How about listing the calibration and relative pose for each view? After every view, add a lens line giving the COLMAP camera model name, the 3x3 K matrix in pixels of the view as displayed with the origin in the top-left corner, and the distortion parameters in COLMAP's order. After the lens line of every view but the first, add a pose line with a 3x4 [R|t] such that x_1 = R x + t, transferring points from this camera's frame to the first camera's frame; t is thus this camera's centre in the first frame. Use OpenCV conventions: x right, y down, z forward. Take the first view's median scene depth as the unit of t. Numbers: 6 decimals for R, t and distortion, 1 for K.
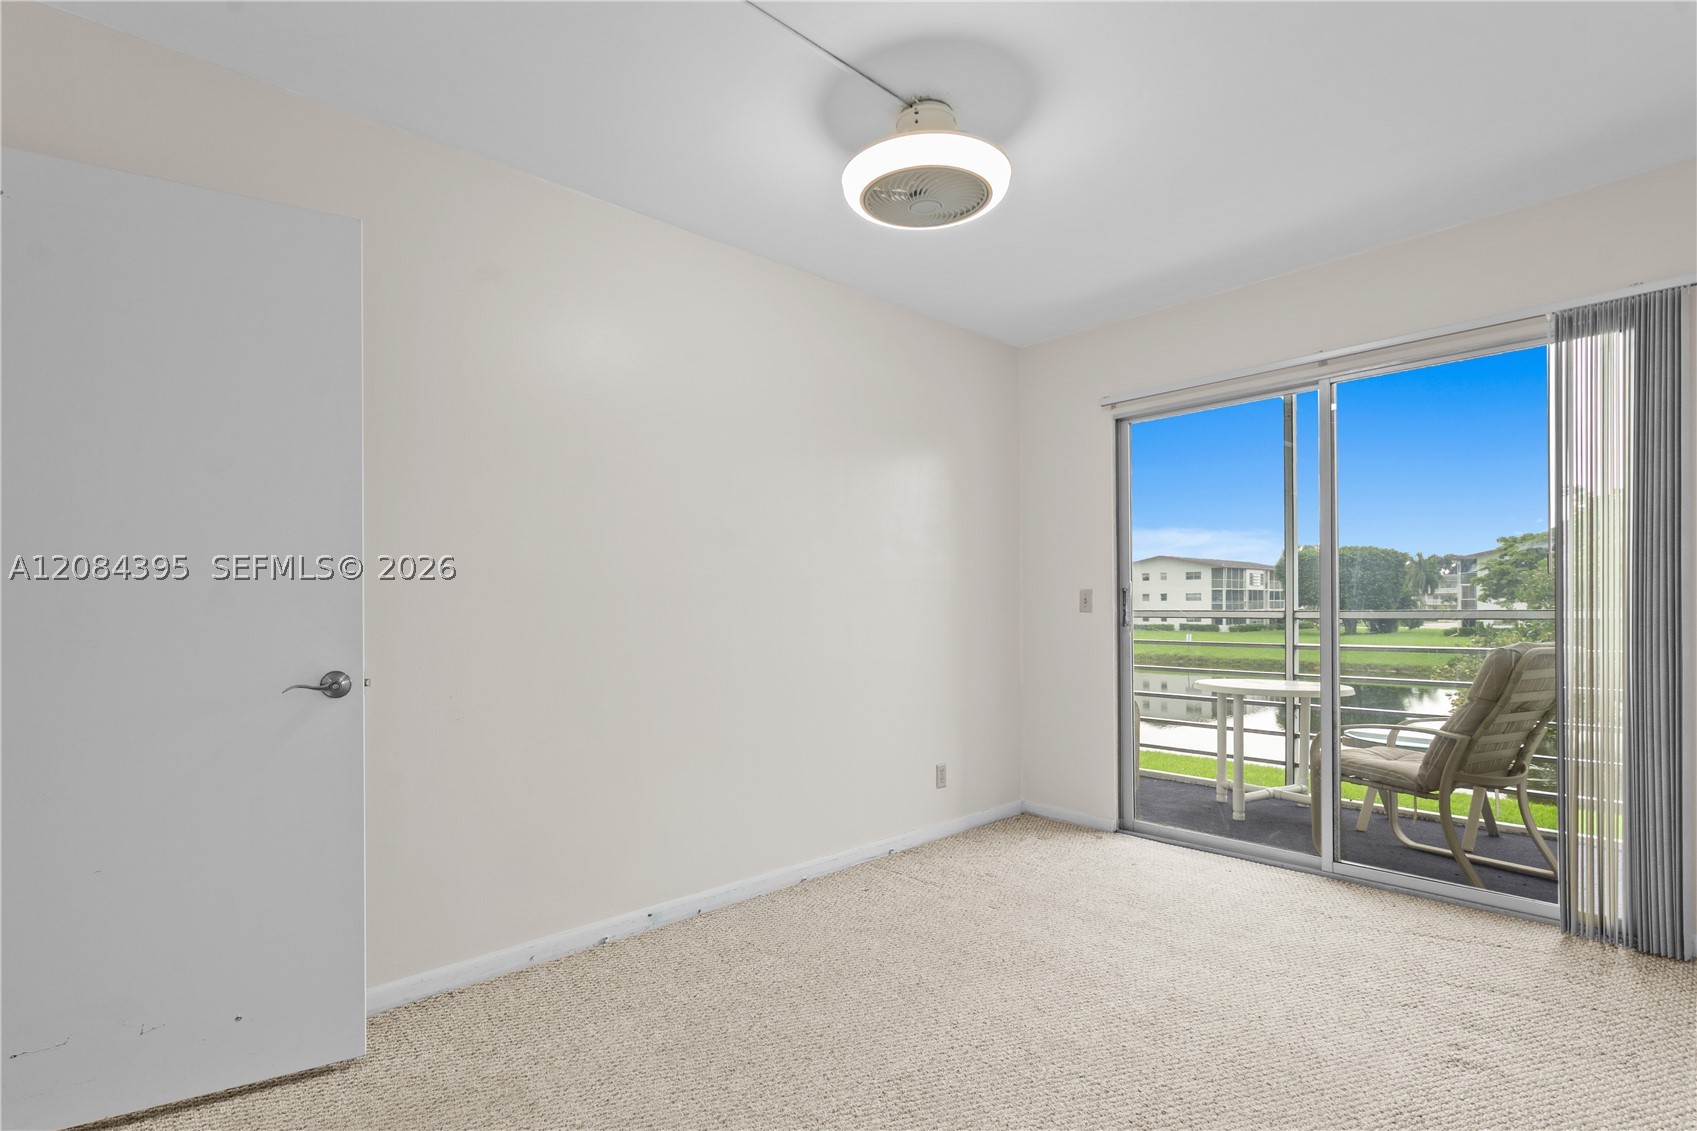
lens RADIAL K [[799.9, 0, 793.5], [0, 799.9, 604.1], [0, 0, 1]] dist [0.003212, 0.000242]
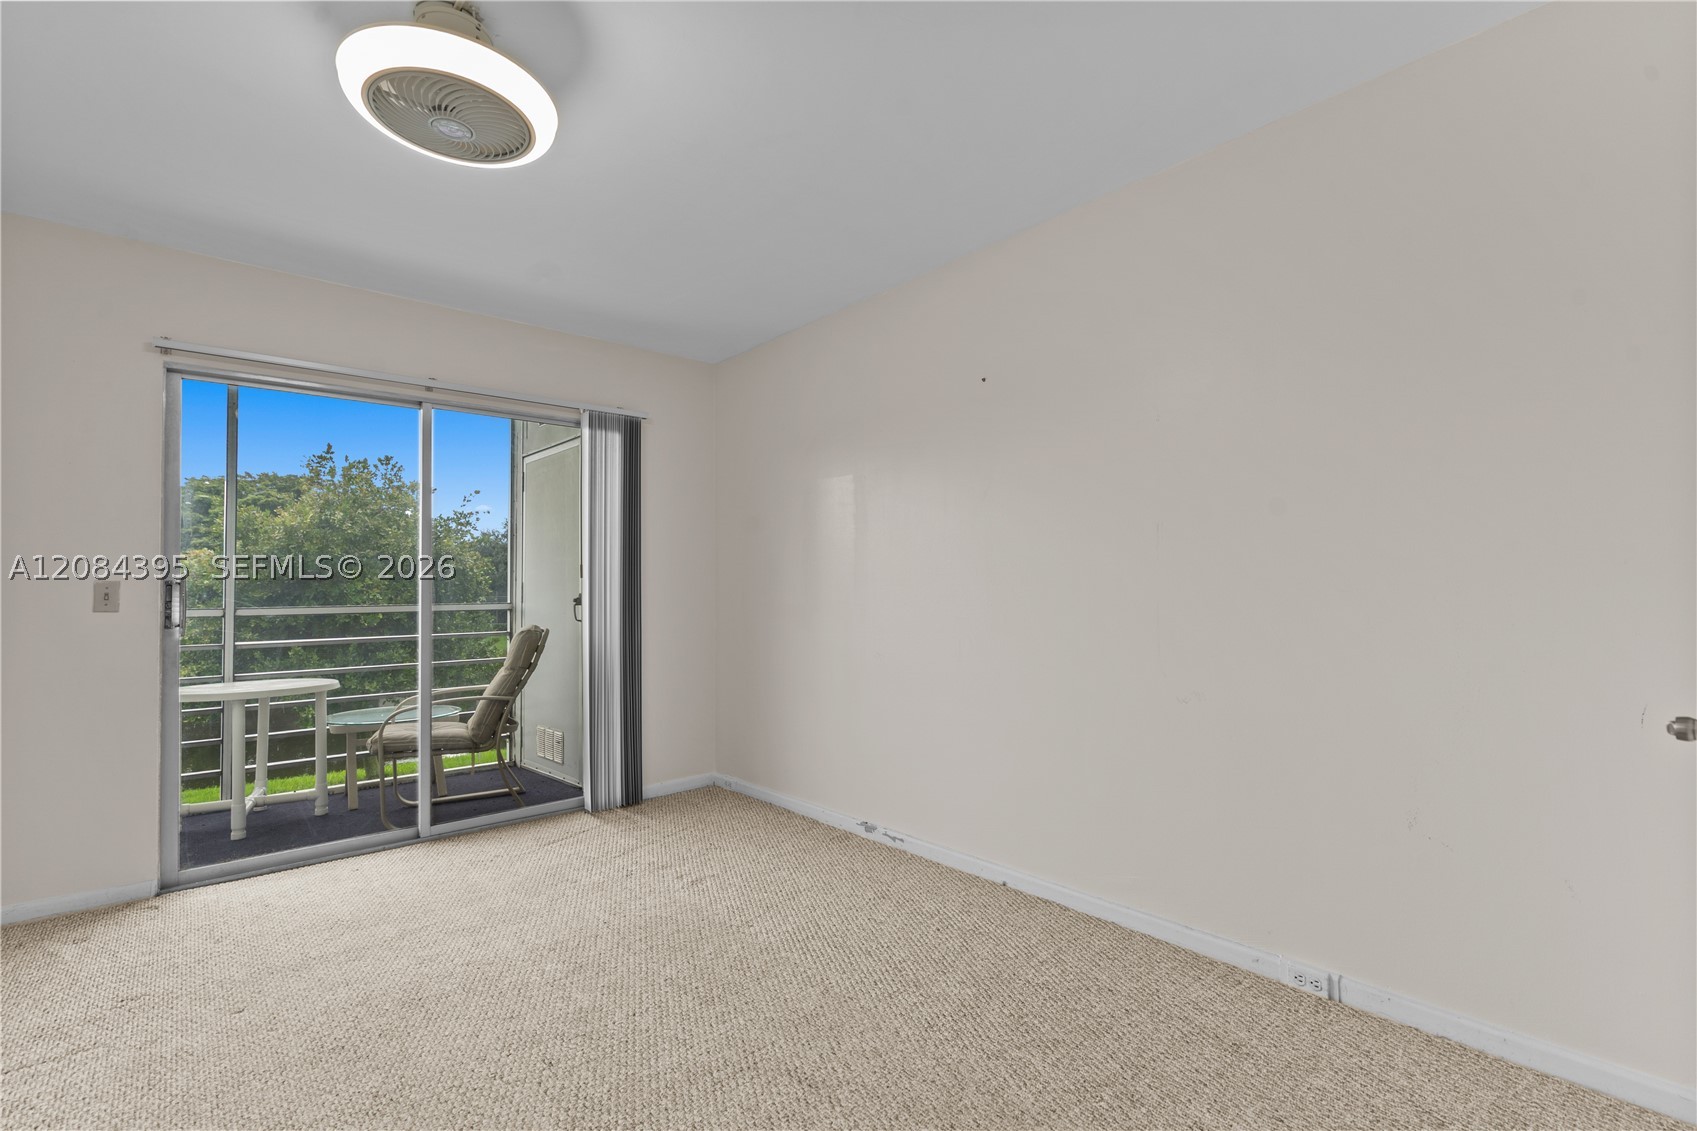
lens RADIAL K [[786.0, 0, 845.2], [0, 786.0, 571.3], [0, 0, 1]] dist [-0.002468, 0.000544]
pose [[0.004288, 0.036539, 0.999323, -0.454710], [0.008435, 0.999295, -0.036574, 0.006872], [-0.999955, 0.008587, 0.003976, 0.413348]]
